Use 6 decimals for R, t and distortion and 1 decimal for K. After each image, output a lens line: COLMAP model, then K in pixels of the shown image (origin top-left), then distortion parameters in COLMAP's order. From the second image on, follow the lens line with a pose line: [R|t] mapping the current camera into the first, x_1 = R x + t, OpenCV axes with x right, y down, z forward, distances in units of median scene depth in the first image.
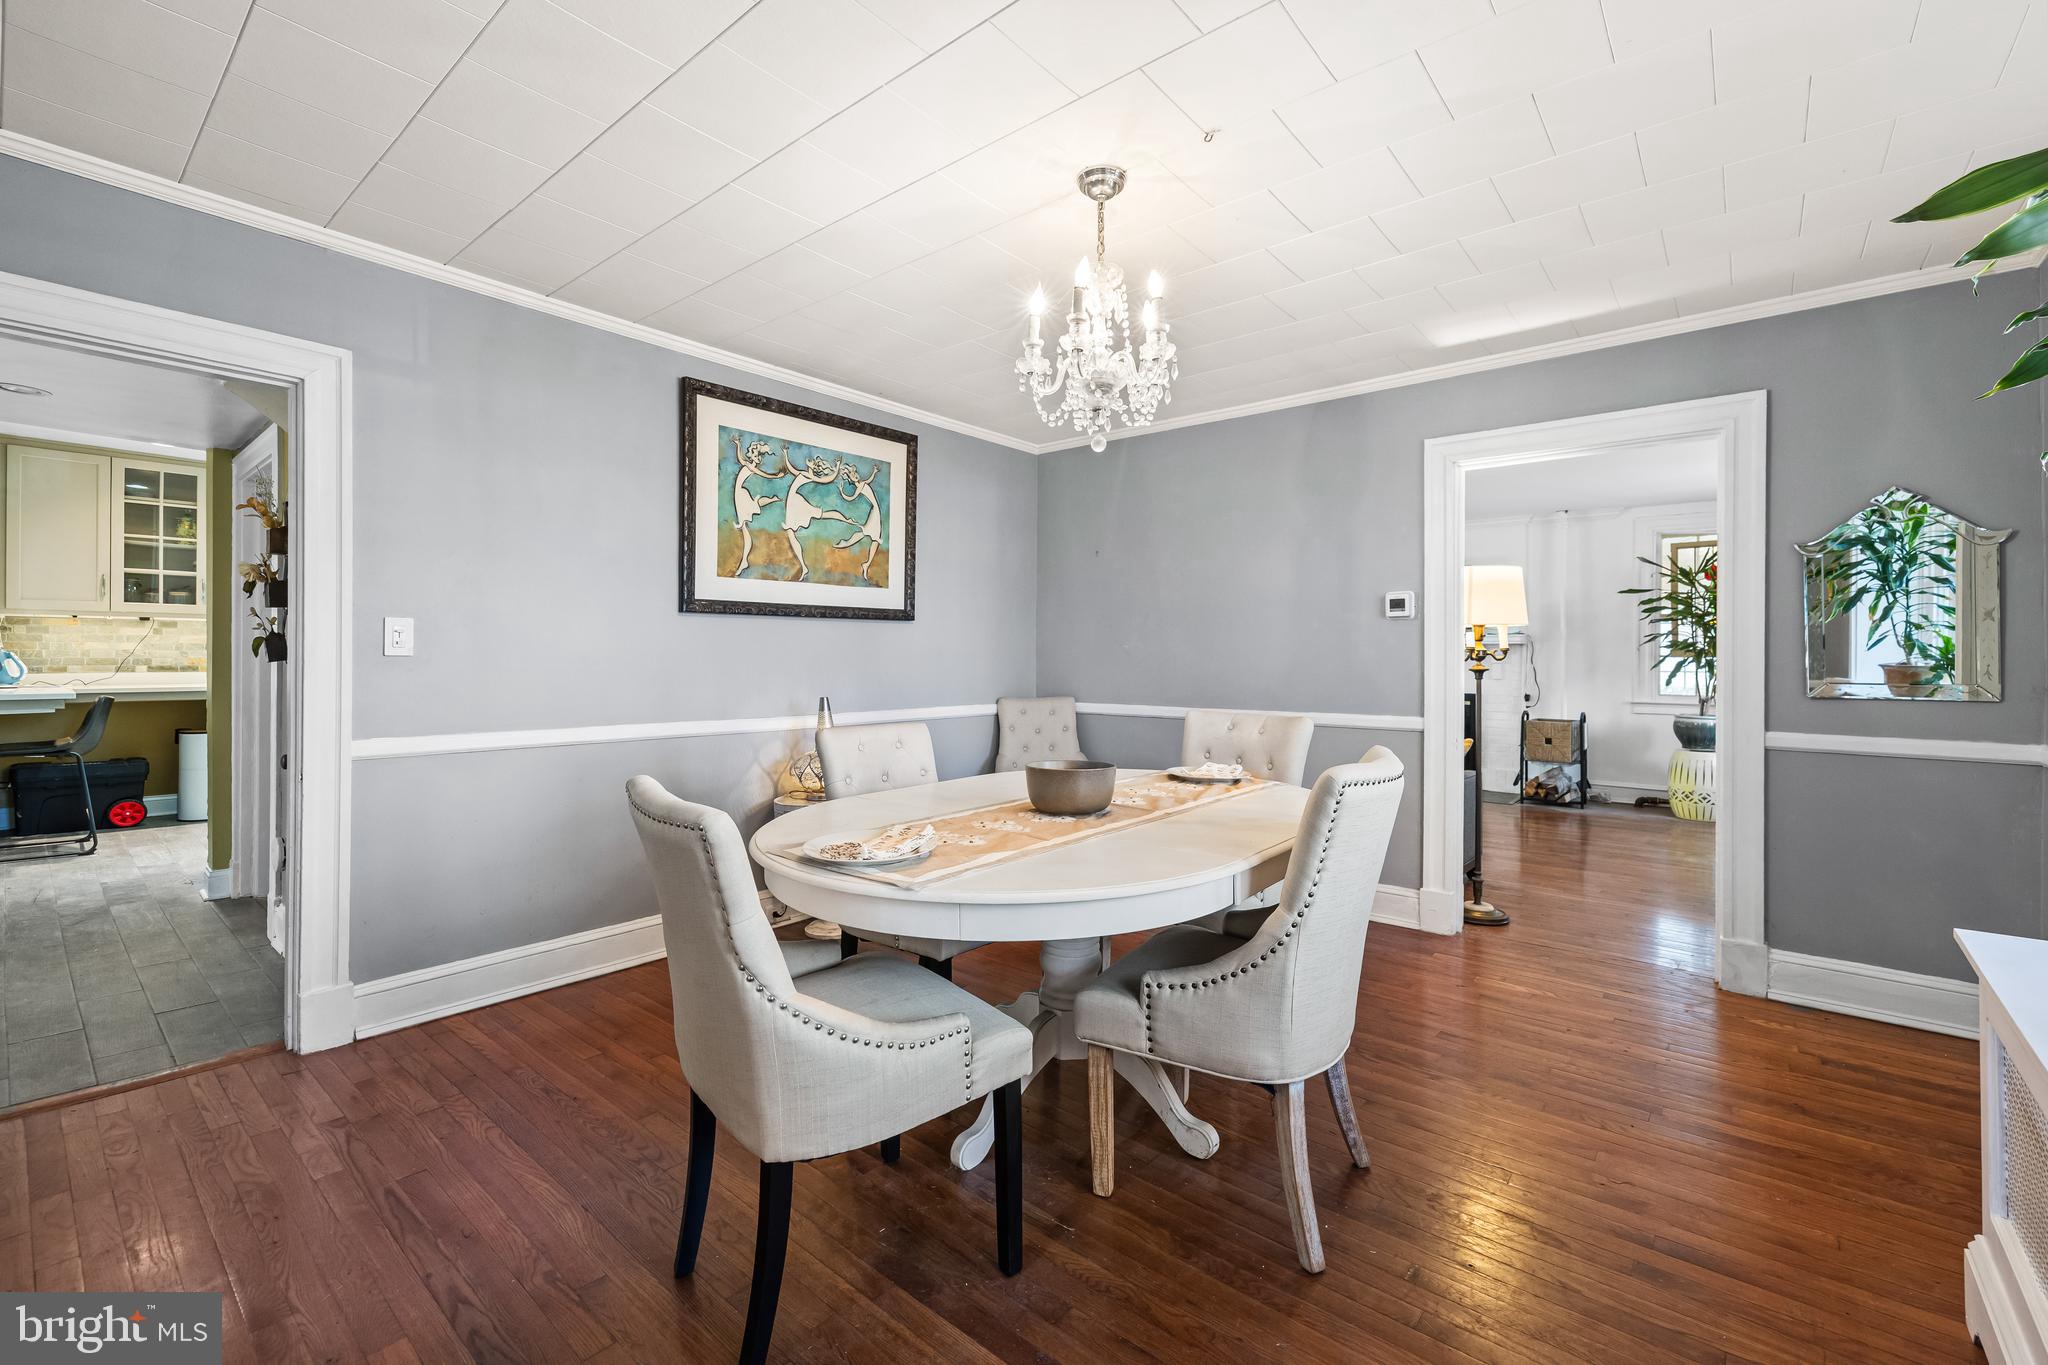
lens RADIAL K [[870.2, 0, 1018.9], [0, 870.2, 657.5], [0, 0, 1]] dist [-0.001281, -0.000070]
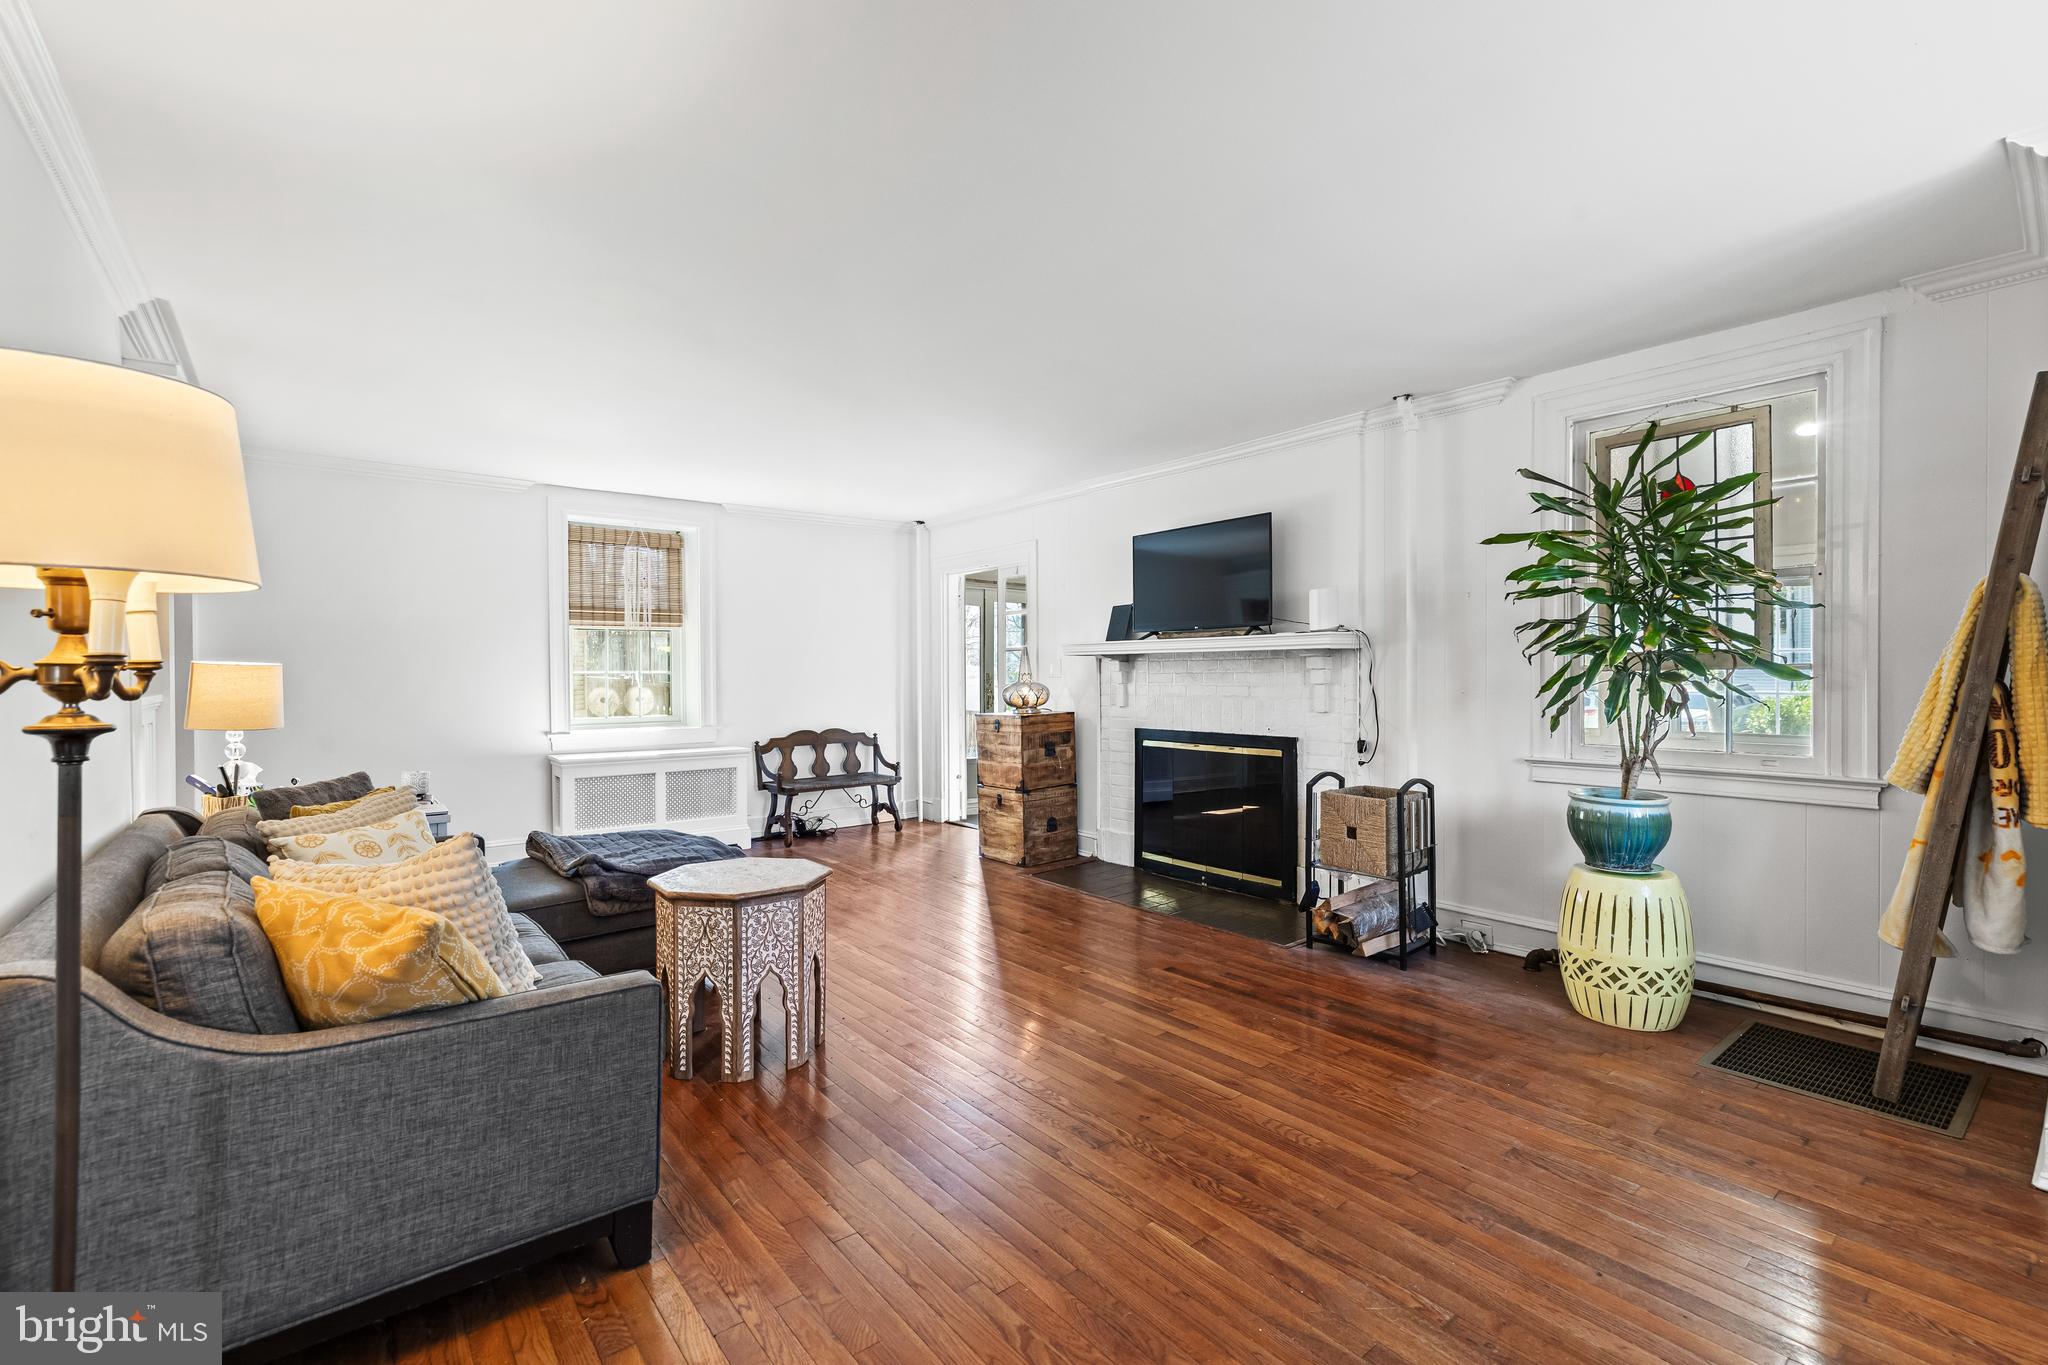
lens RADIAL K [[883.1, 0, 1024.0], [0, 883.1, 682.5], [0, 0, 1]] dist [0.000200, 0.000045]
pose [[0.981868, -0.010977, -0.189250, 0.967771], [0.012241, 0.999910, 0.005511, 0.000472], [0.189172, -0.007728, 0.981914, 0.823155]]
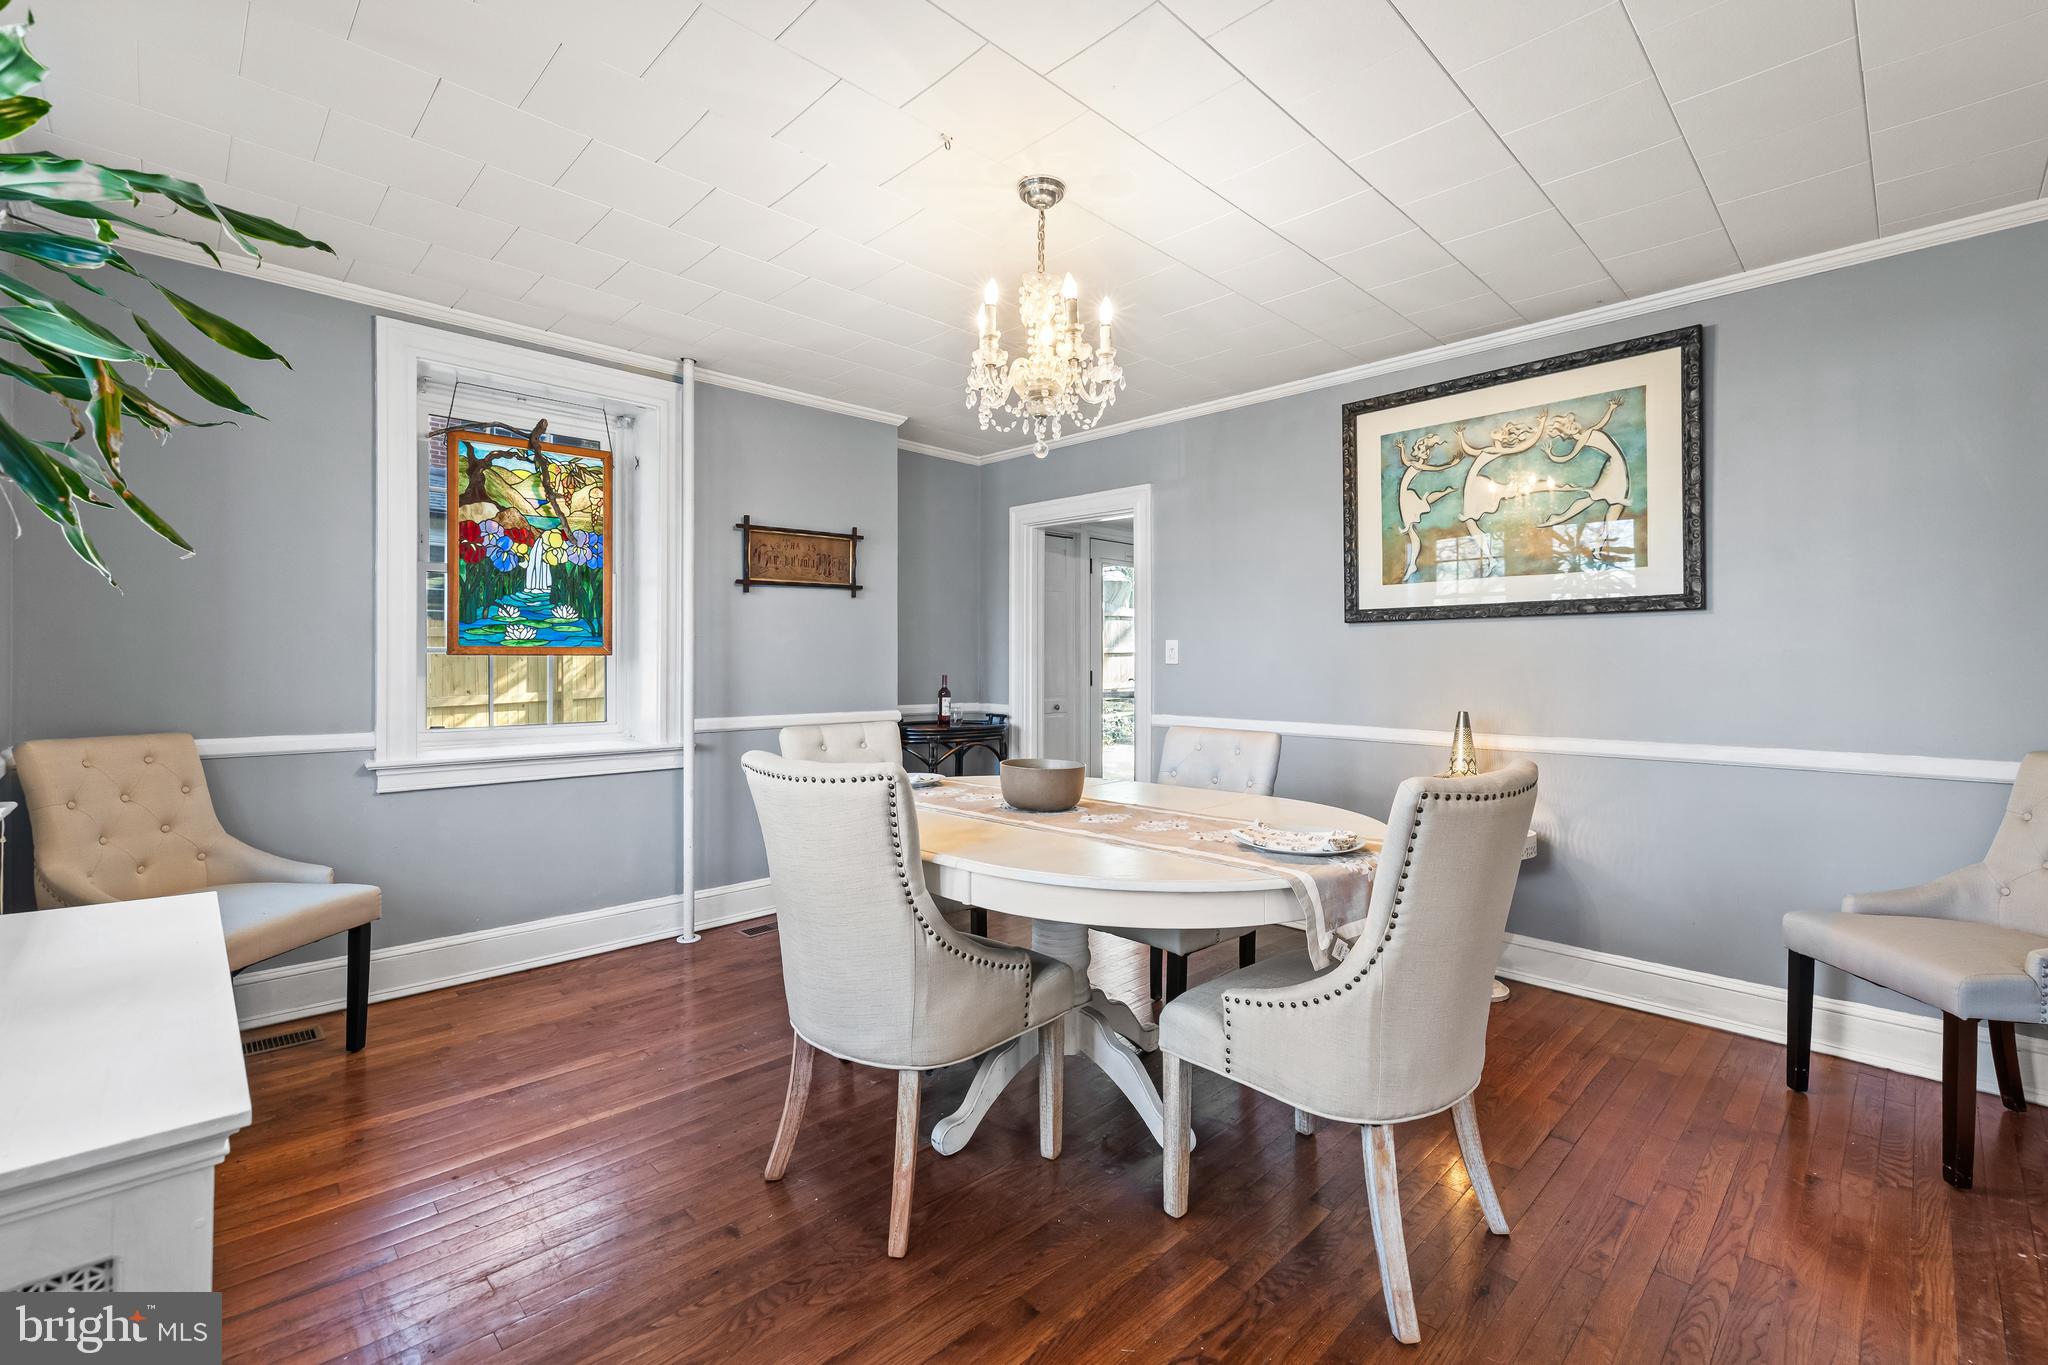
lens RADIAL K [[885.5, 0, 1019.6], [0, 885.5, 657.6], [0, 0, 1]] dist [0.001679, 0.000139]
pose [[-0.099369, -0.014218, -0.994949, 0.689219], [-0.007218, 0.999882, -0.013568, 0.007729], [0.995024, 0.005833, -0.099460, 0.657216]]
